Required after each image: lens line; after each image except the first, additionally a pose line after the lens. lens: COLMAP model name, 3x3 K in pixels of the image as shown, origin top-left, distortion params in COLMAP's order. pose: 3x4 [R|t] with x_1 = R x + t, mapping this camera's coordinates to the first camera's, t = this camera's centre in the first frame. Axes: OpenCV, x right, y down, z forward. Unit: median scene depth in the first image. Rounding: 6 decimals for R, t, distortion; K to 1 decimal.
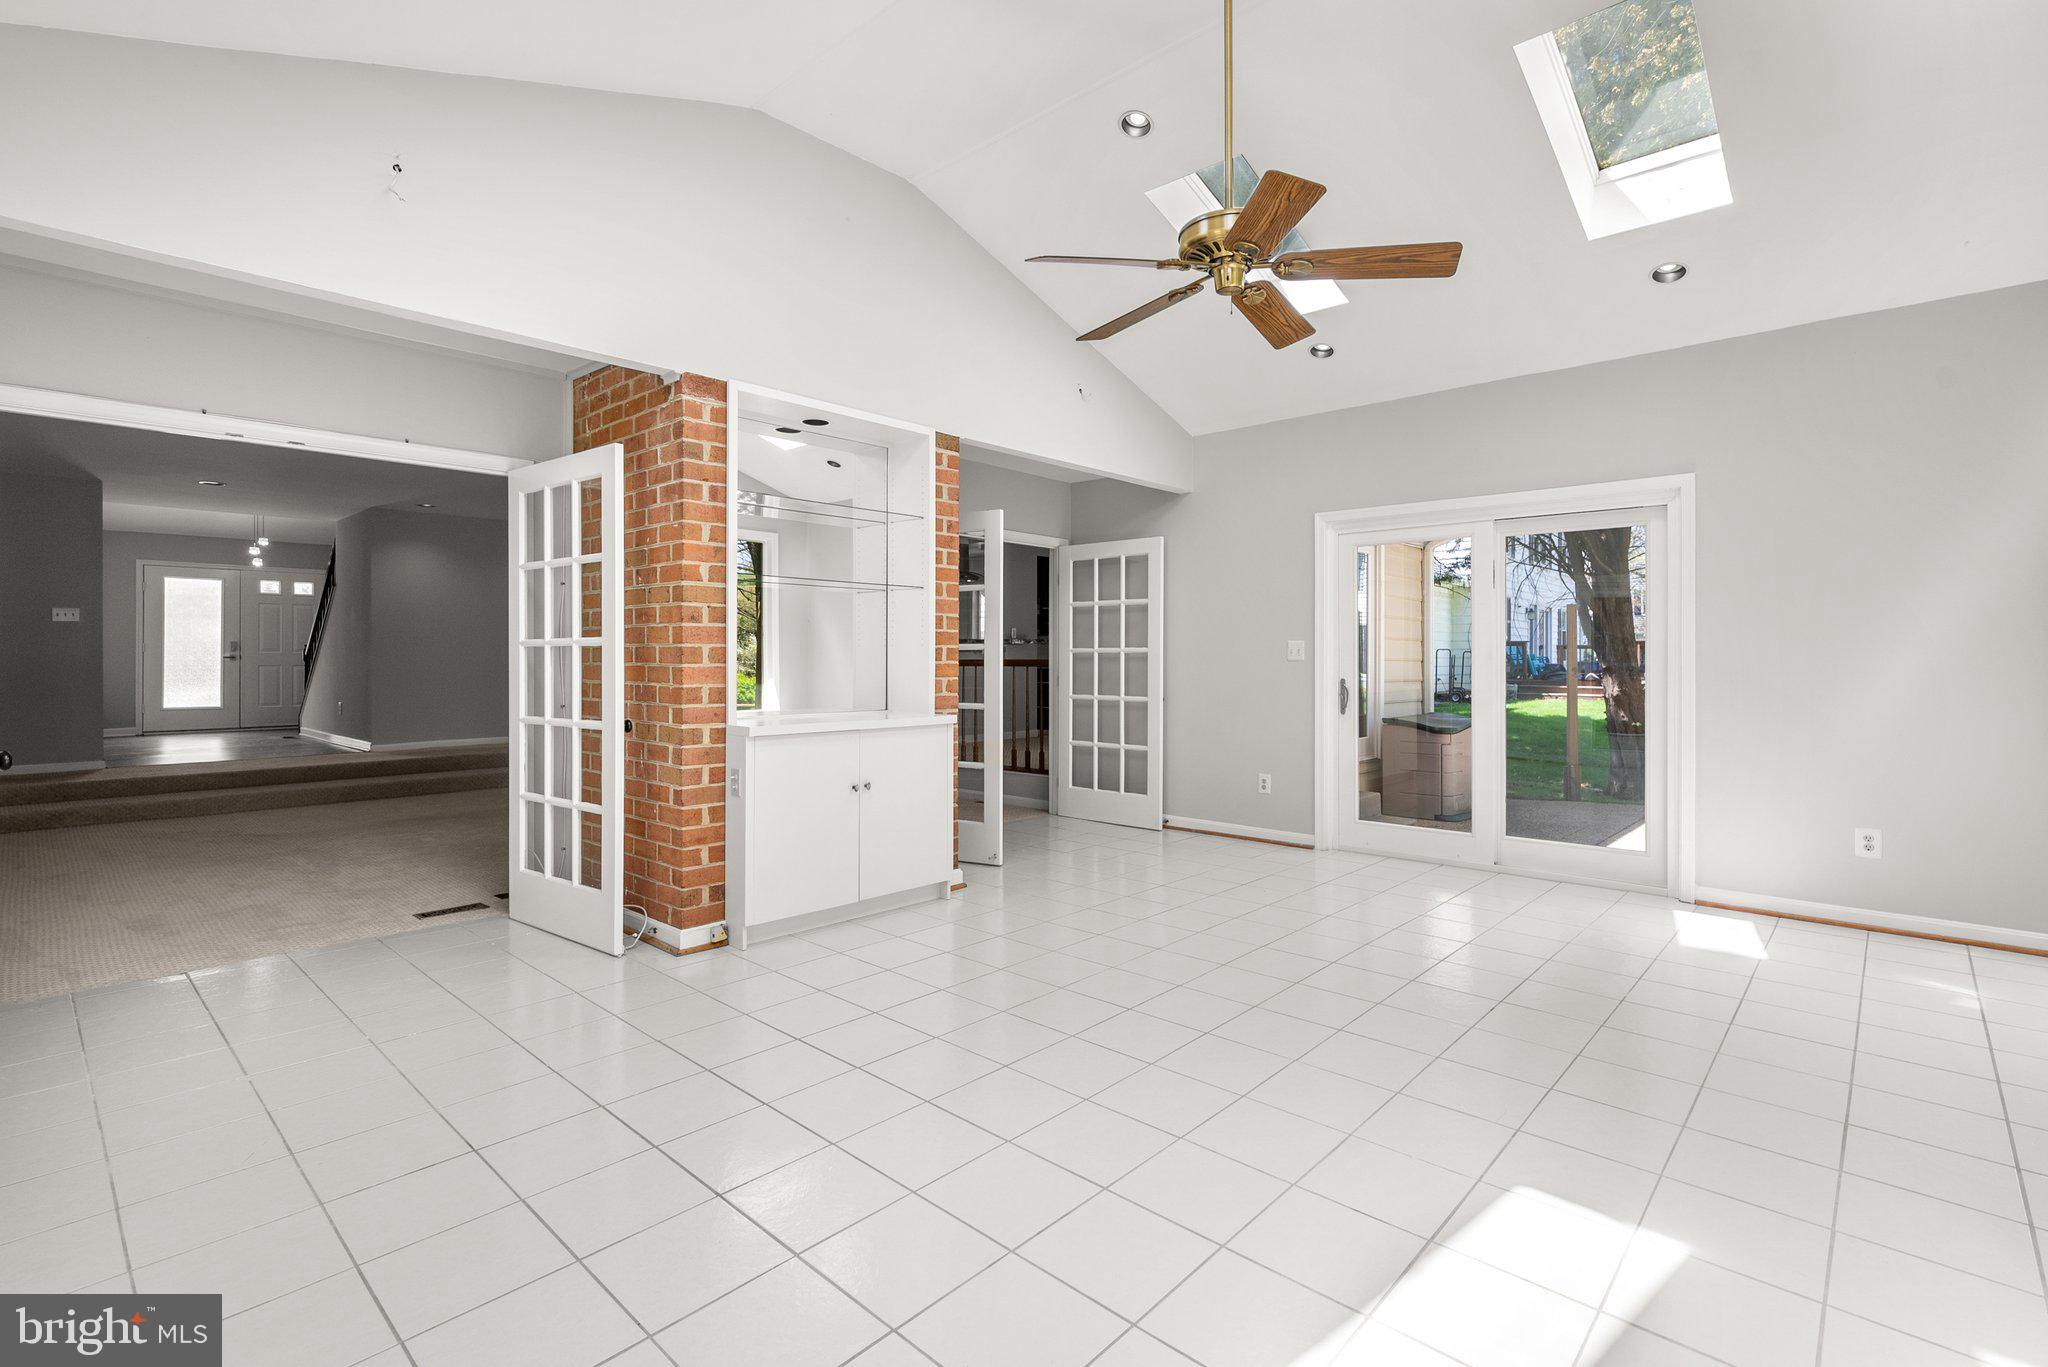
lens RADIAL K [[945.8, 0, 1024.1], [0, 945.8, 680.7], [0, 0, 1]] dist [-0.003717, 0.001043]
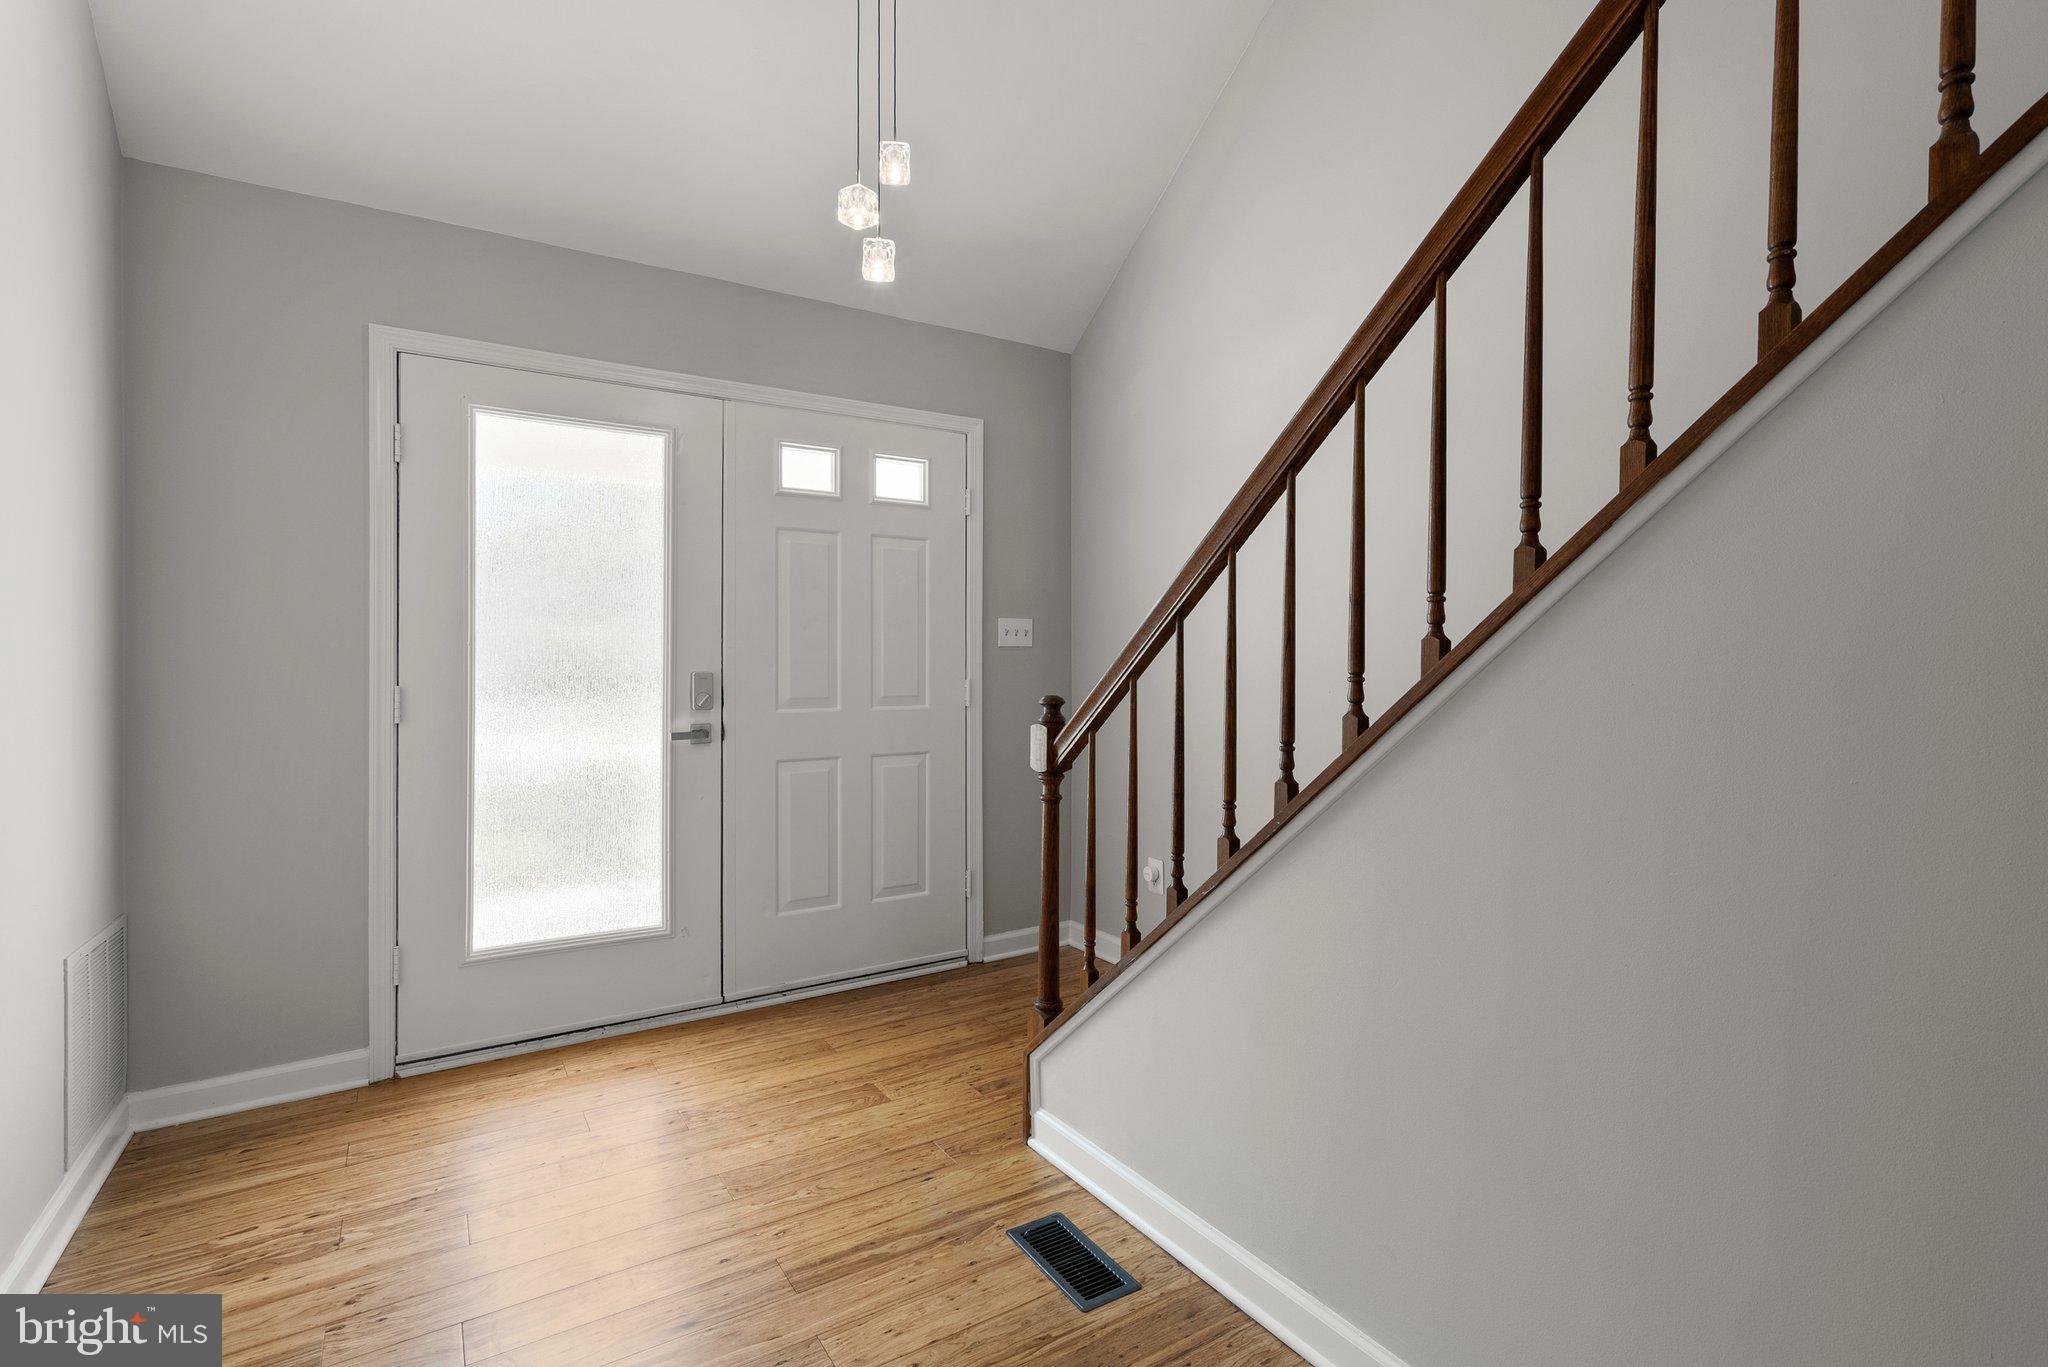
lens RADIAL K [[945.8, 0, 1018.6], [0, 945.8, 680.3], [0, 0, 1]] dist [-0.003717, 0.001043]
pose [[0.967535, 0.003048, -0.252717, -0.687836], [-0.001890, 0.999987, 0.004821, -0.040965], [0.252728, -0.004187, 0.967528, 0.769833]]
